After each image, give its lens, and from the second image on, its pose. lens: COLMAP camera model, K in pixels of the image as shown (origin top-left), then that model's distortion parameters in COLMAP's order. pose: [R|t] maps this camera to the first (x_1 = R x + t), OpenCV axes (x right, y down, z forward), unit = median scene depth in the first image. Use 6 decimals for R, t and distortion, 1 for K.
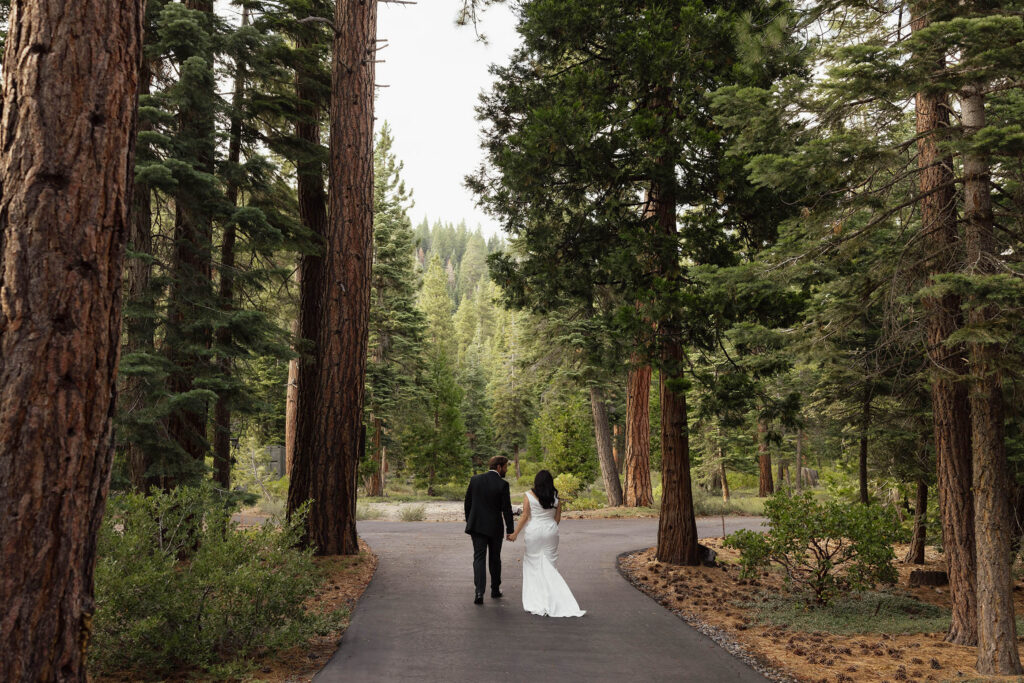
lens RADIAL K [[984.0, 0, 548.1], [0, 984.0, 341.4], [0, 0, 1]] dist [0.018524, -0.008610]
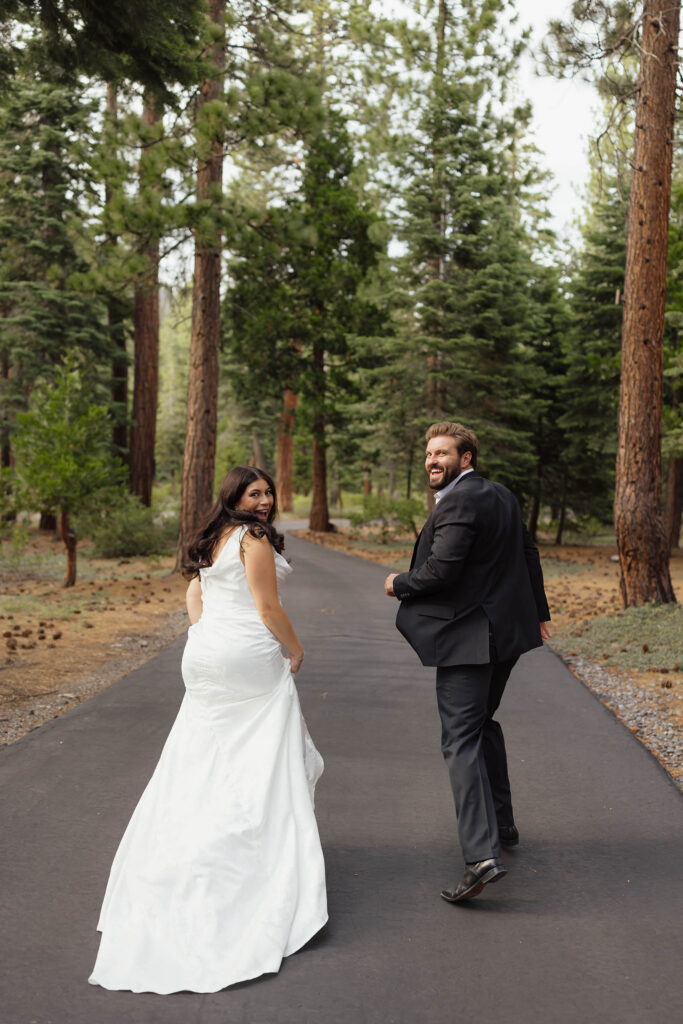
lens RADIAL K [[984.0, 0, 341.5], [0, 984.0, 512.0], [0, 0, 1]] dist [0.018524, -0.008610]
pose [[0.983150, 0.006228, 0.182697, -0.189210], [-0.032764, 0.989239, 0.142593, -0.099928], [-0.179843, -0.146176, 0.972774, -0.946318]]
